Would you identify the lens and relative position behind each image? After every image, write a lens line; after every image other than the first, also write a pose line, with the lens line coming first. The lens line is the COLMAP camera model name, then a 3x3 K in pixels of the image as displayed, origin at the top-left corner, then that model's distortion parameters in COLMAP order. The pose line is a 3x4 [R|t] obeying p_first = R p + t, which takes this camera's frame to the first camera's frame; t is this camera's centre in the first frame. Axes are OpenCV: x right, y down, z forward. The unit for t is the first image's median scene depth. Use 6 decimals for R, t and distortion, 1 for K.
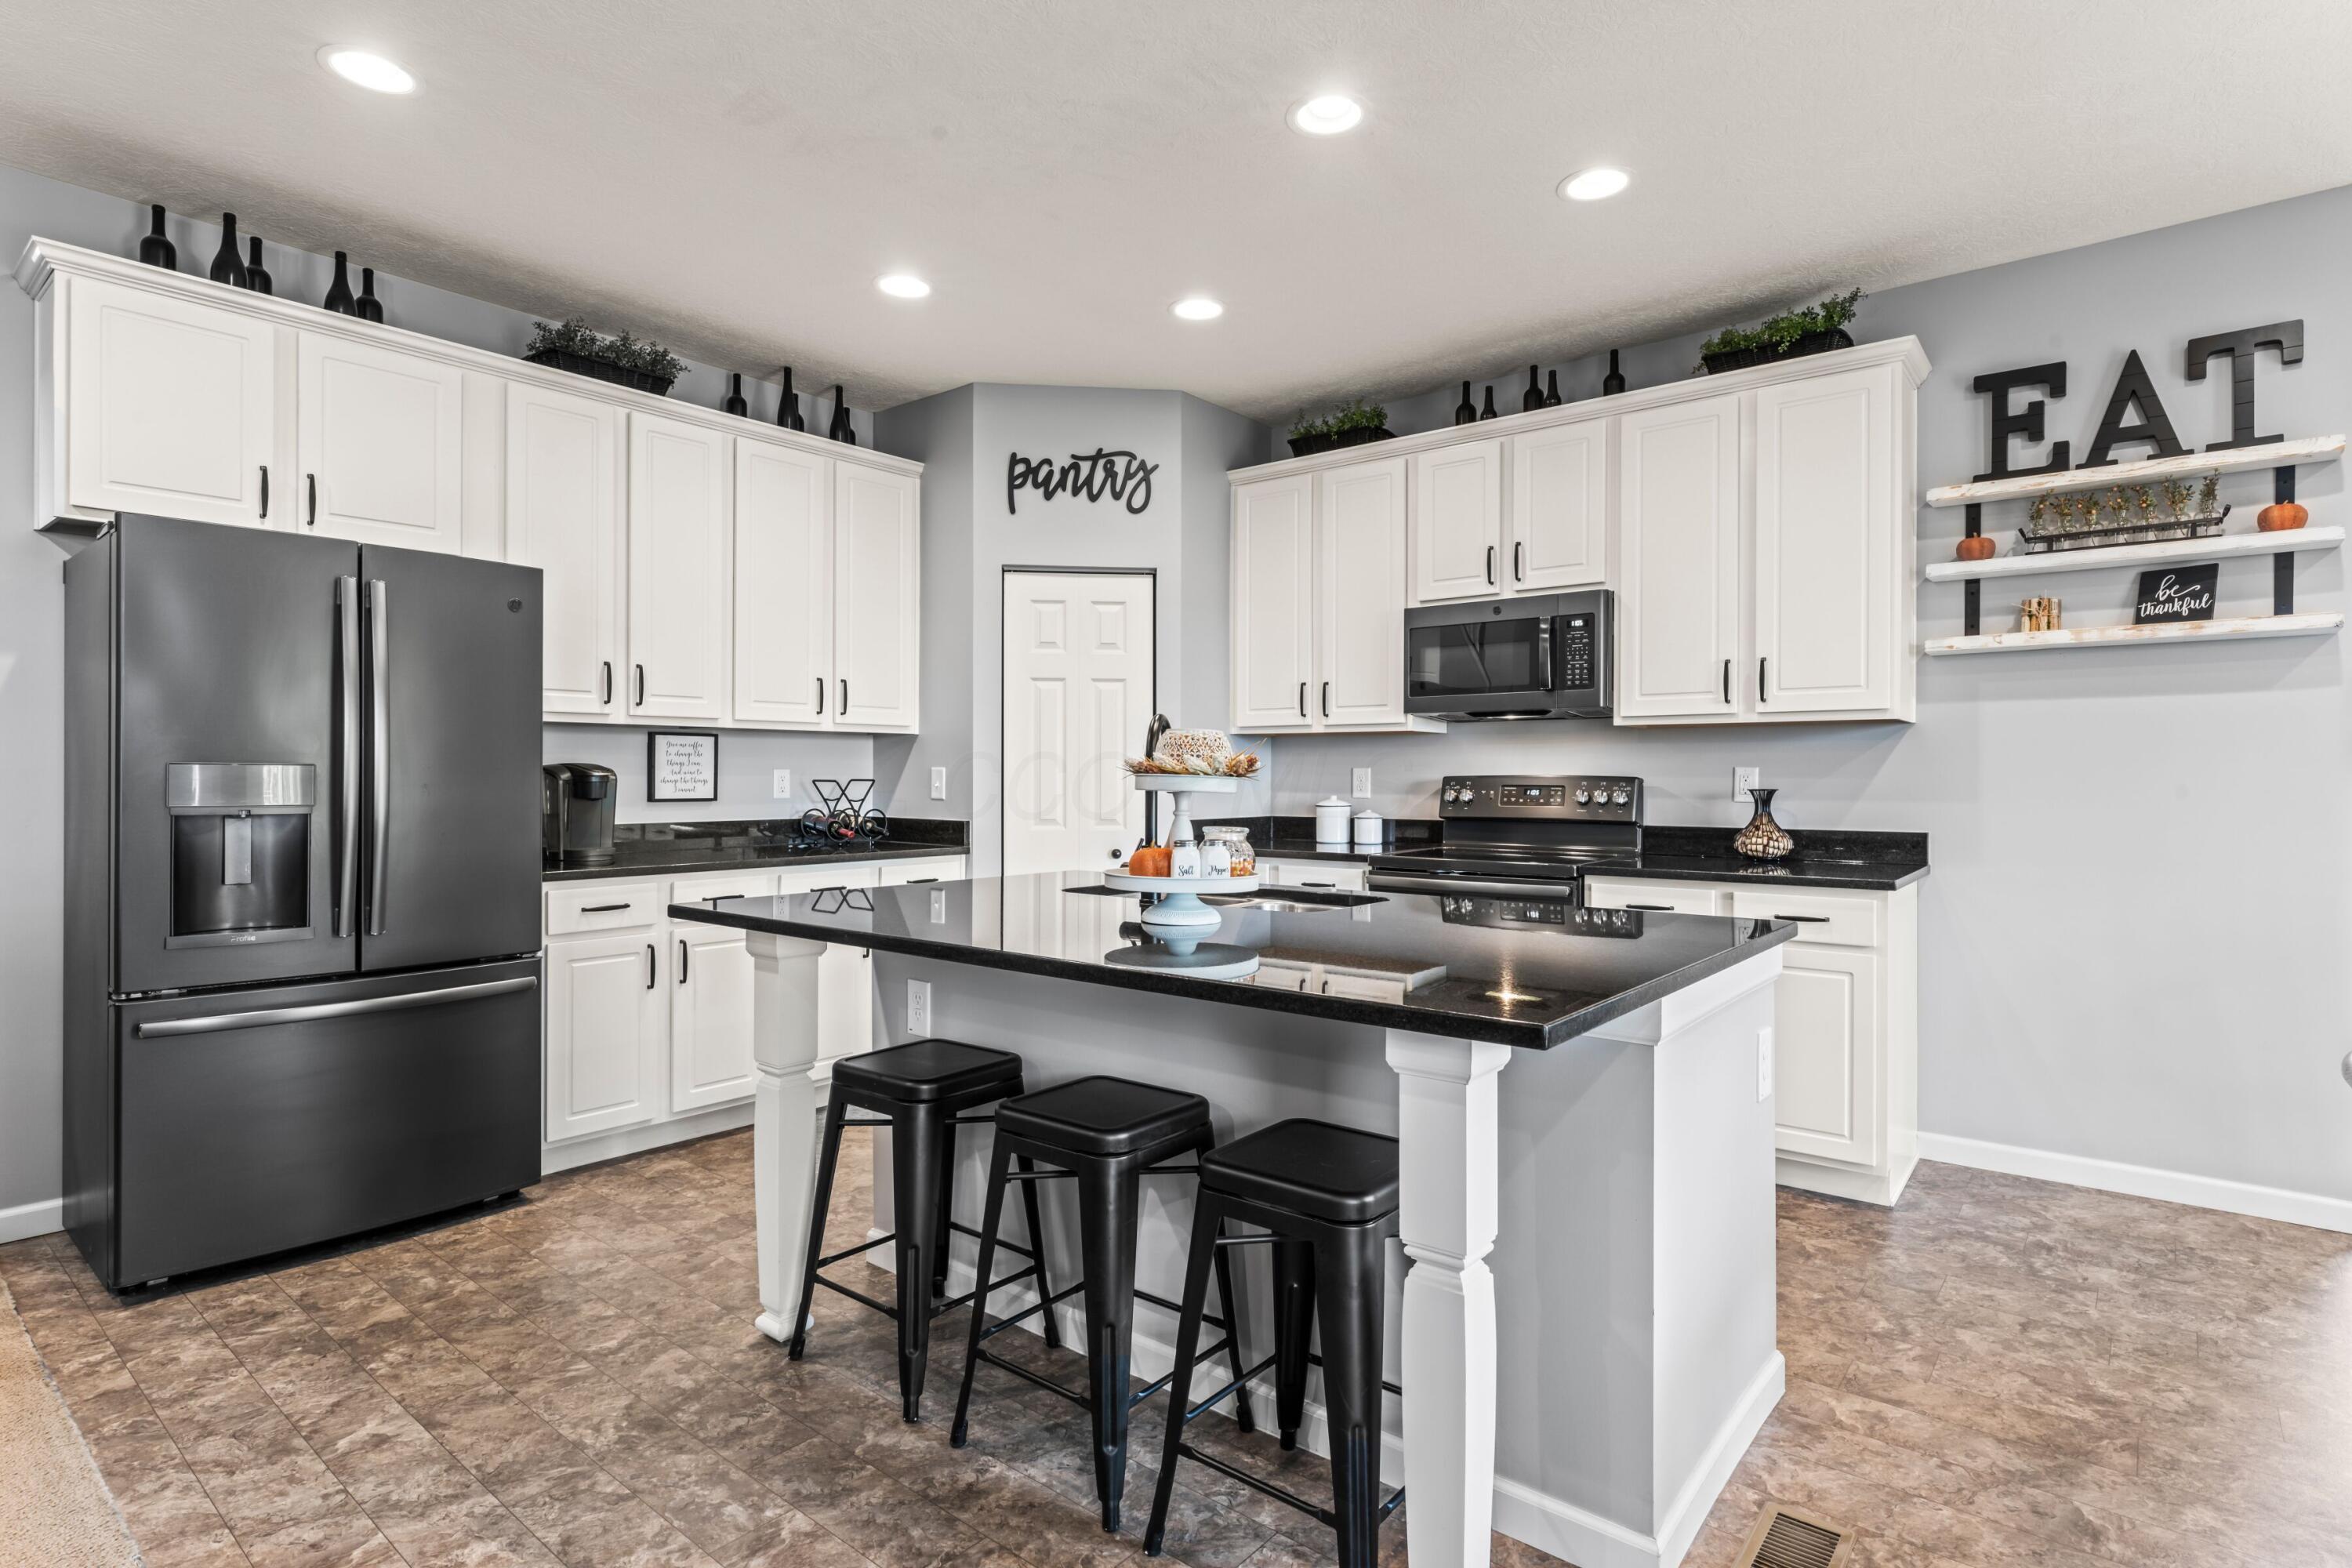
lens RADIAL K [[1180.8, 0, 1167.1], [0, 1180.8, 777.1], [0, 0, 1]] dist [0.009108, -0.000585]
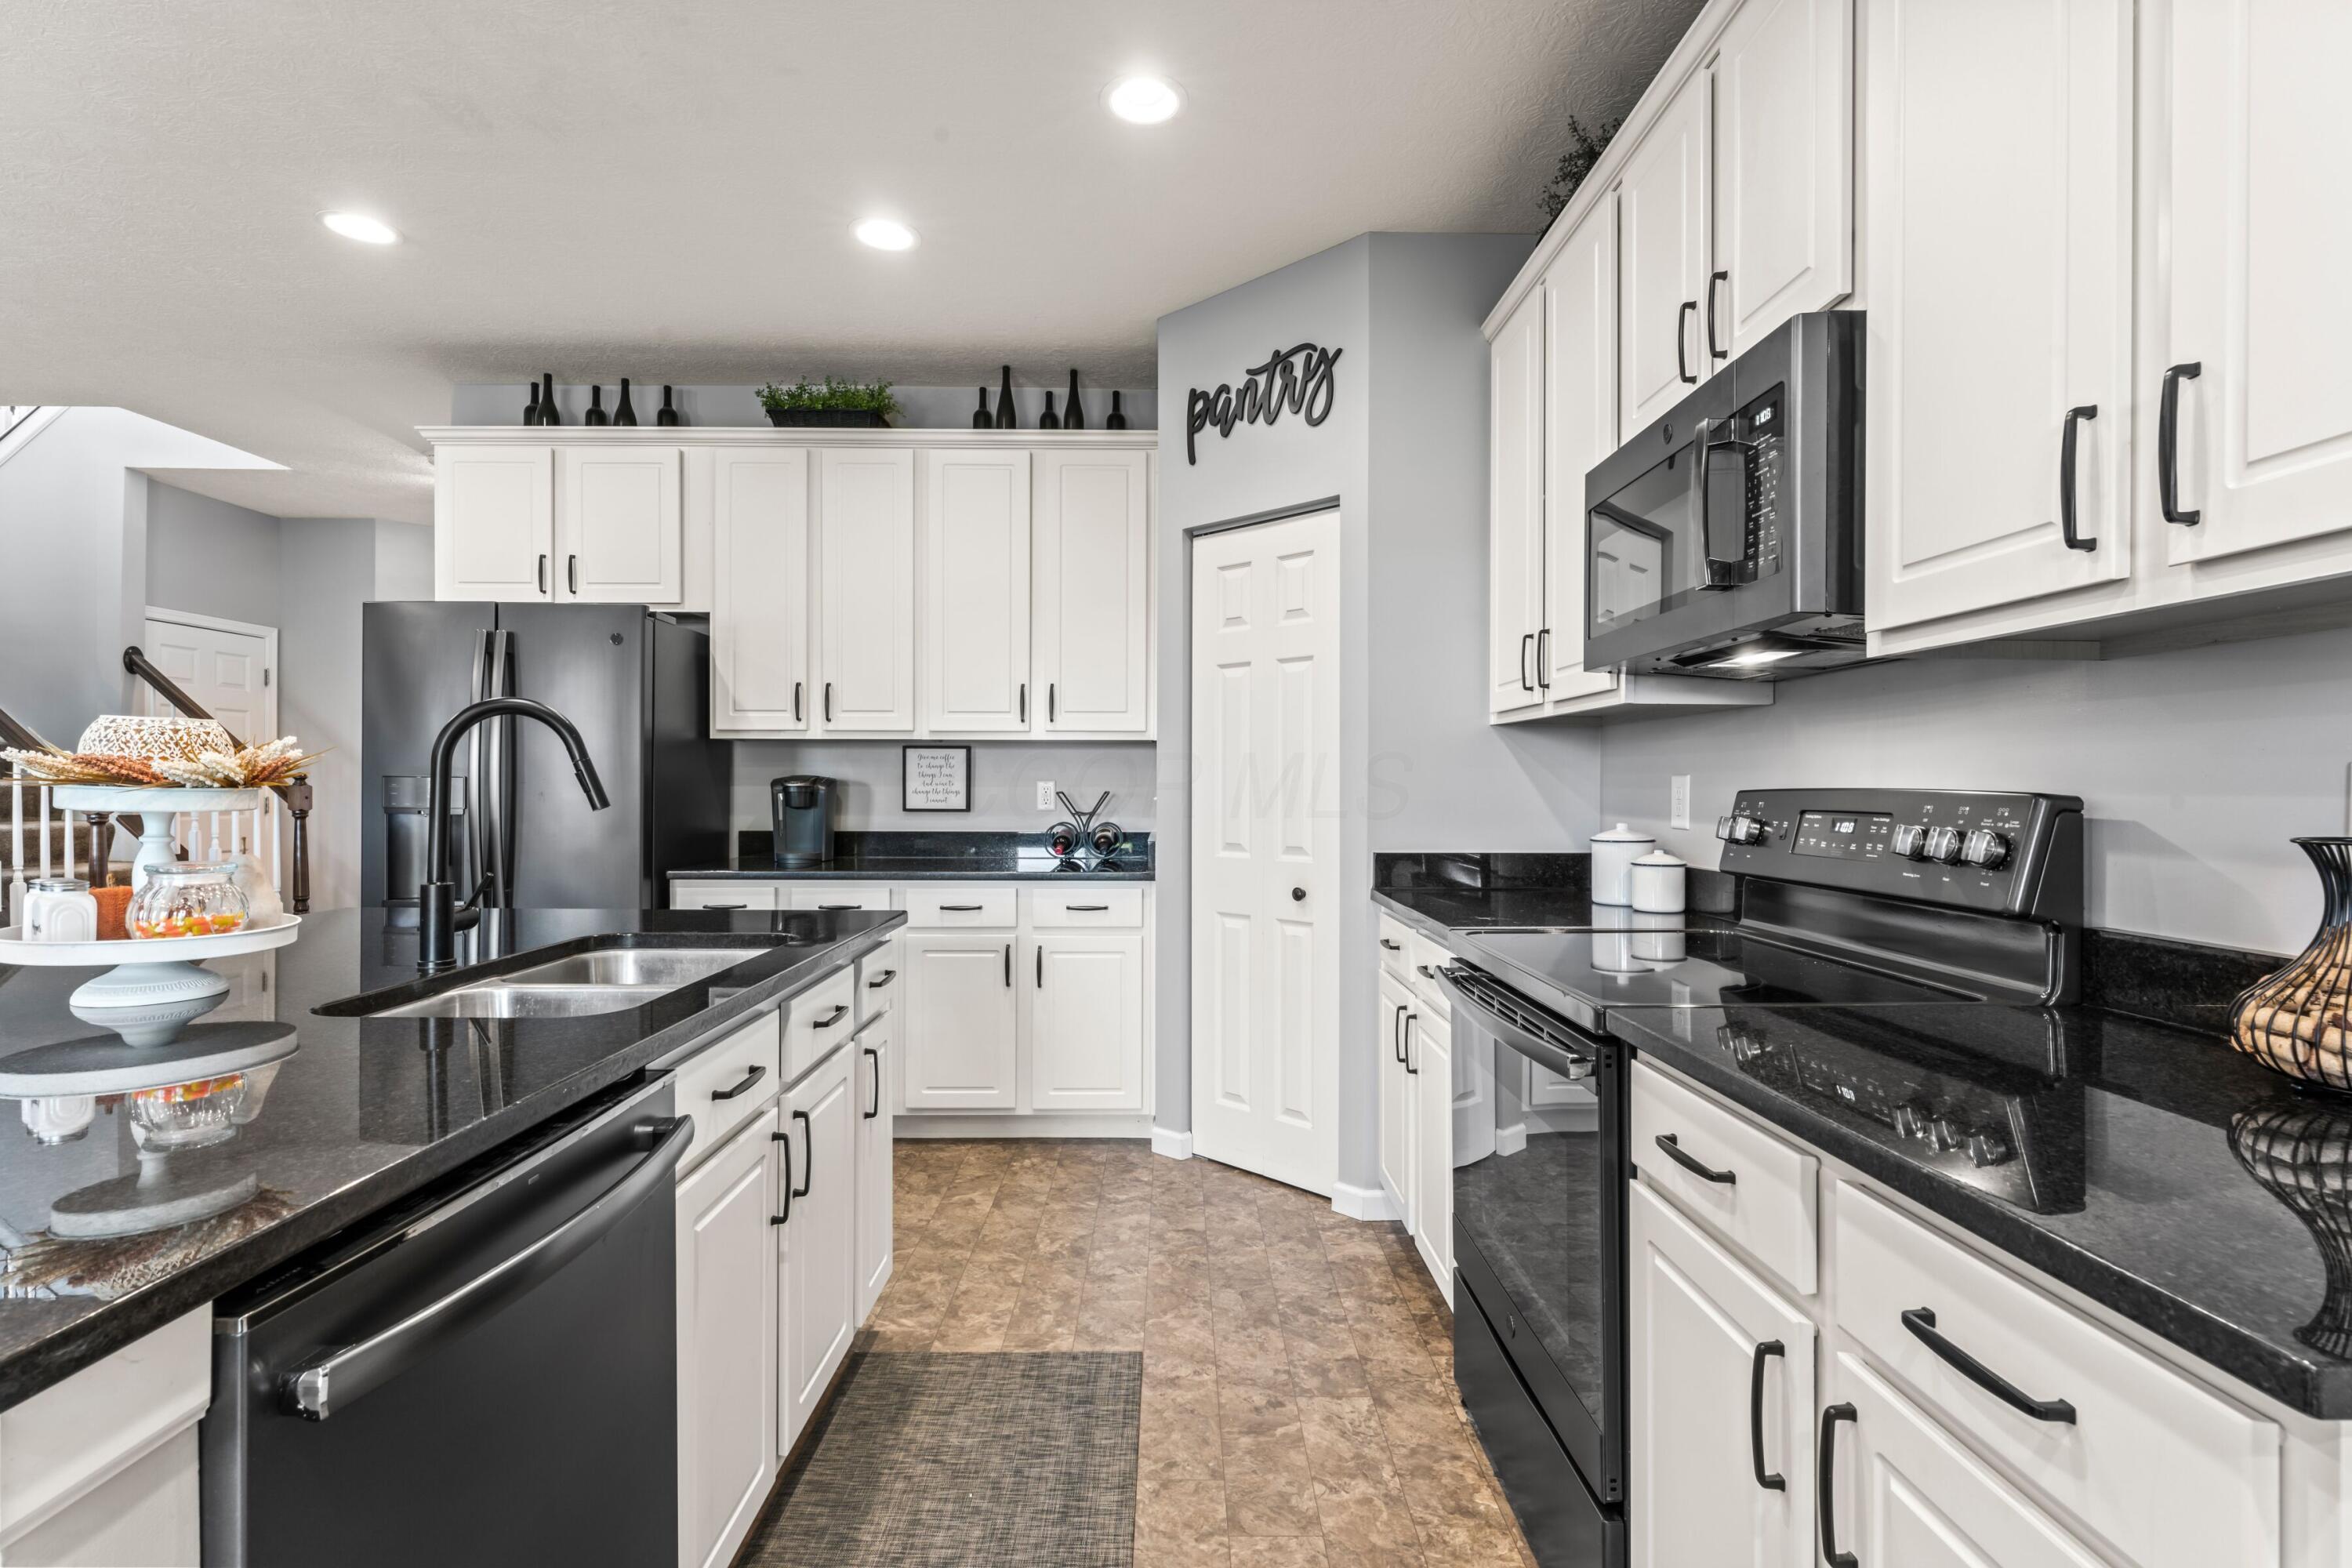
lens RADIAL K [[1079.8, 0, 1169.6], [0, 1079.8, 795.0], [0, 0, 1]] dist [0.002185, 0.001421]
pose [[0.641452, 0.007292, -0.767128, 0.553931], [-0.006143, 0.999972, 0.004368, 0.000758], [0.767138, 0.001911, 0.641479, 0.661957]]
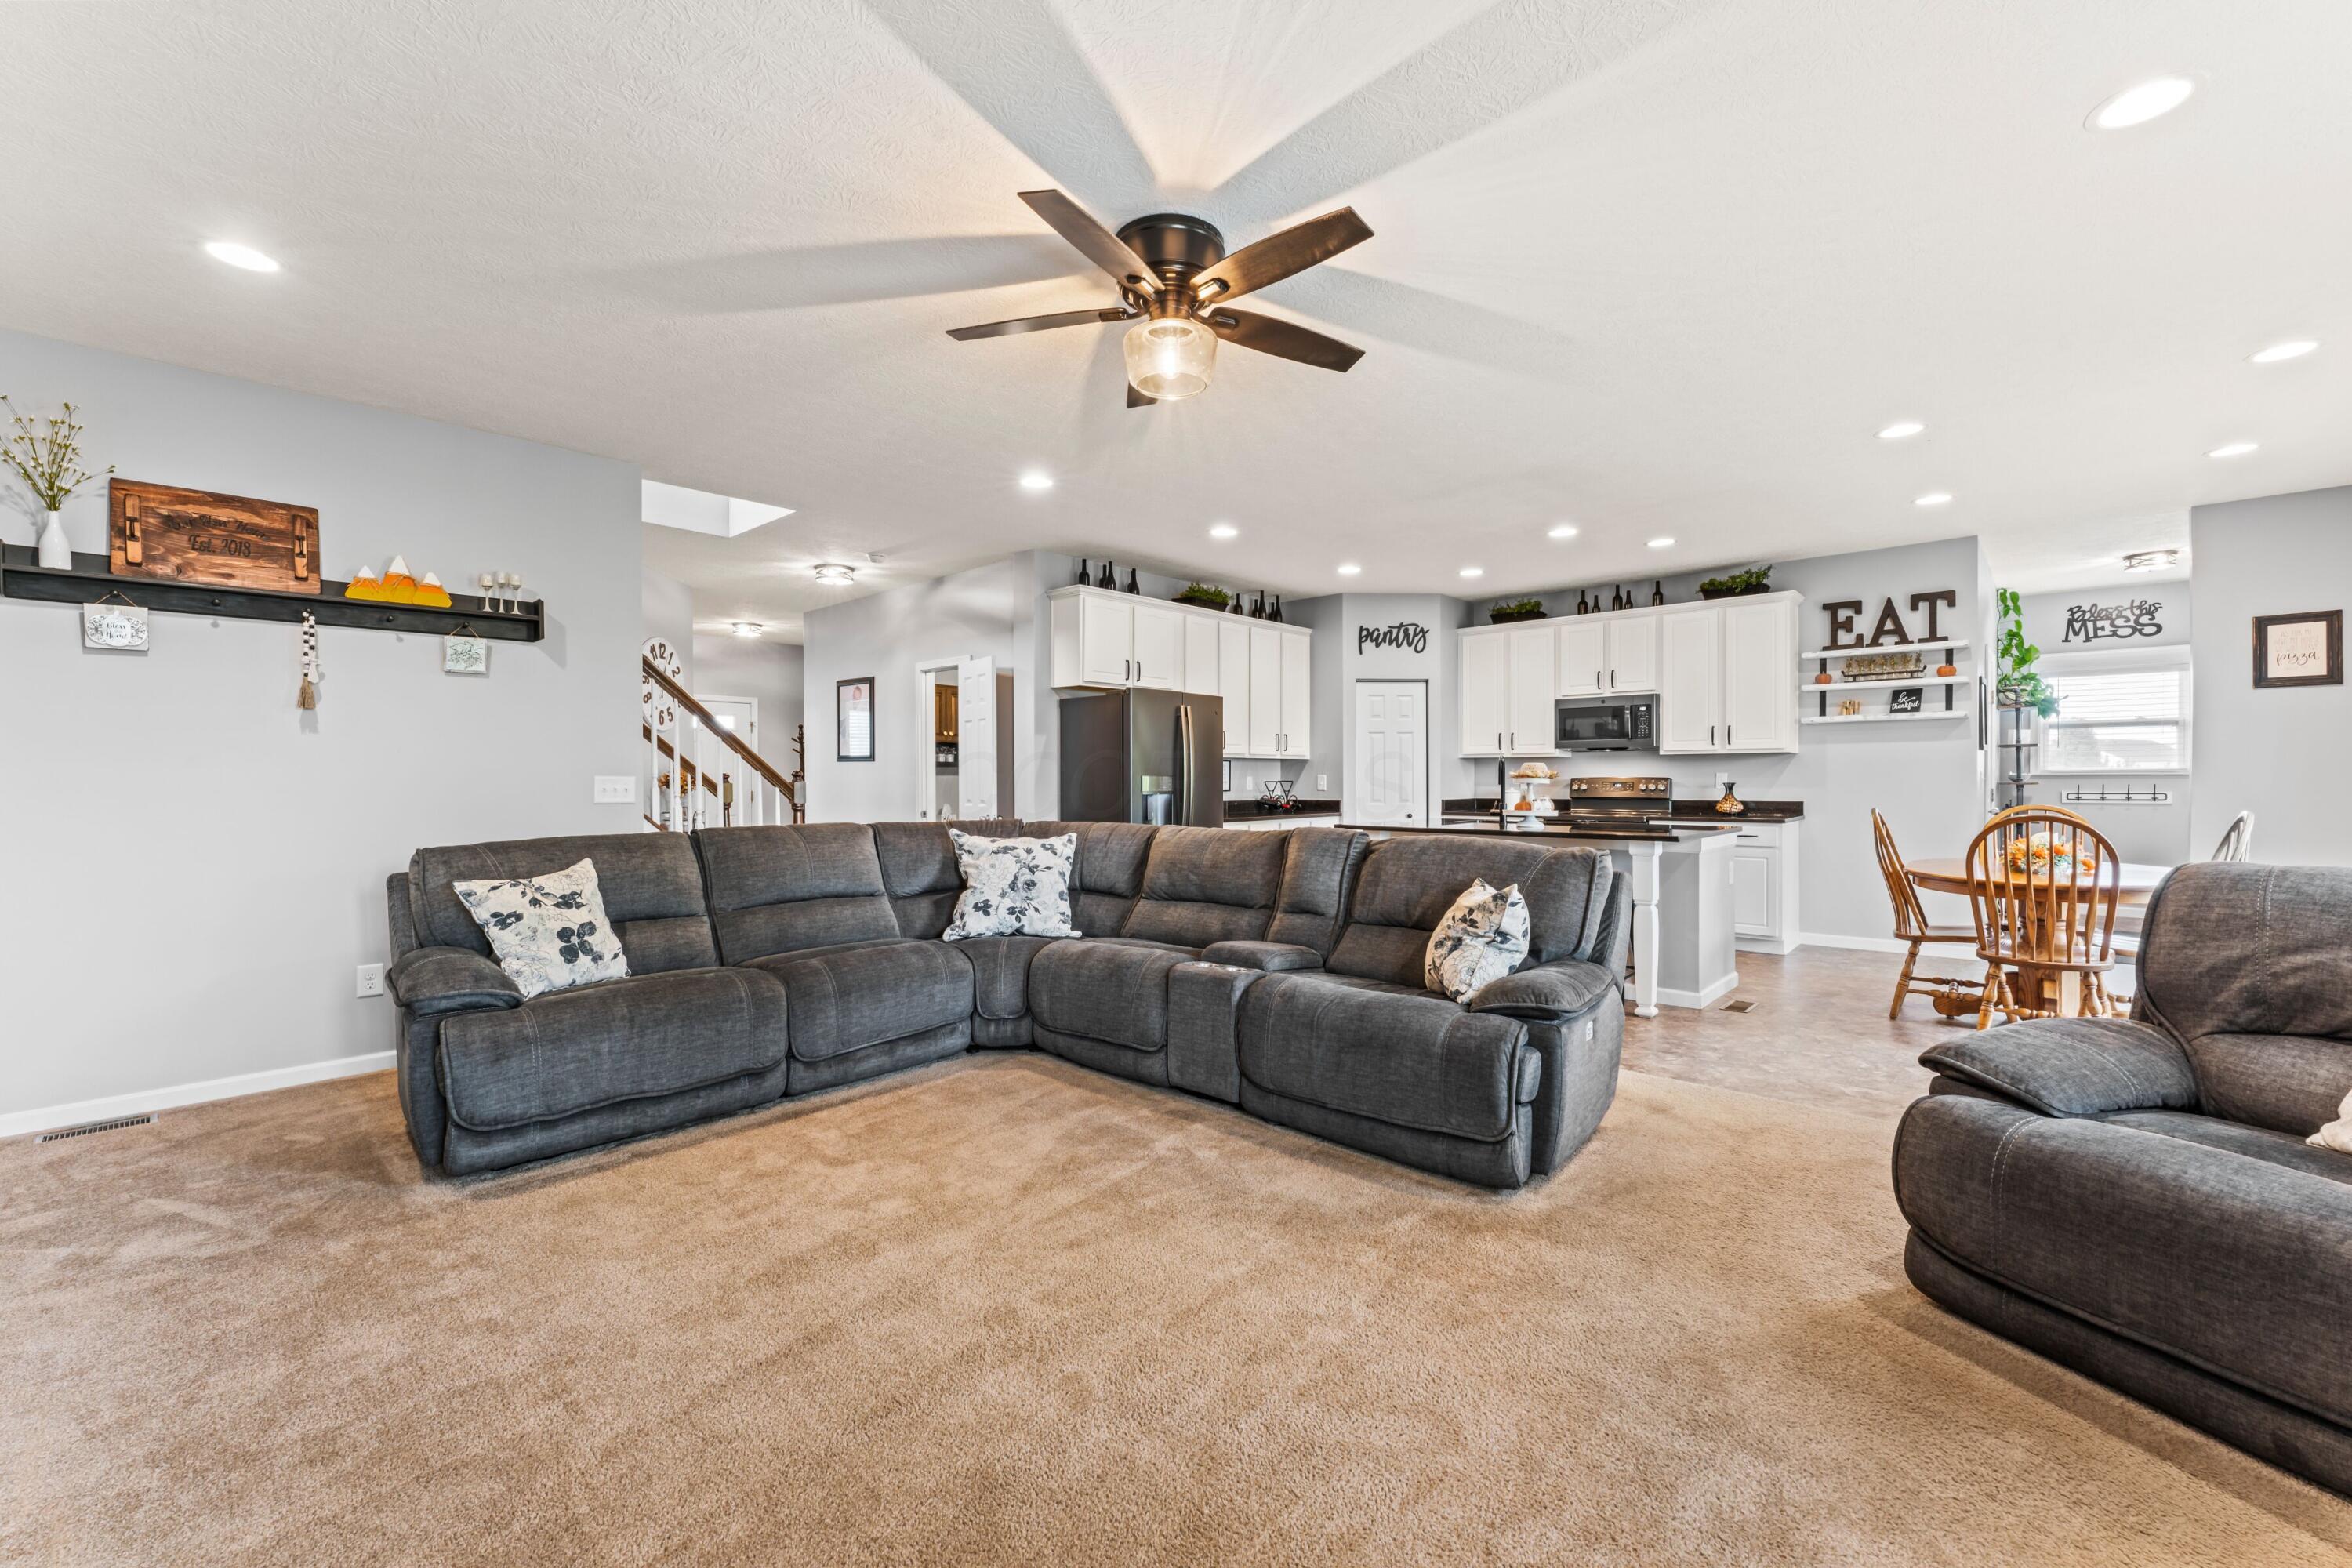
lens RADIAL K [[939.8, 0, 1187.1], [0, 939.8, 781.2], [0, 0, 1]] dist [0.010833, 0.000256]
pose [[0.998555, -0.006498, -0.053348, -0.454532], [0.006656, 0.999974, 0.002792, -0.005184], [0.053328, -0.003143, 0.998572, -0.893187]]
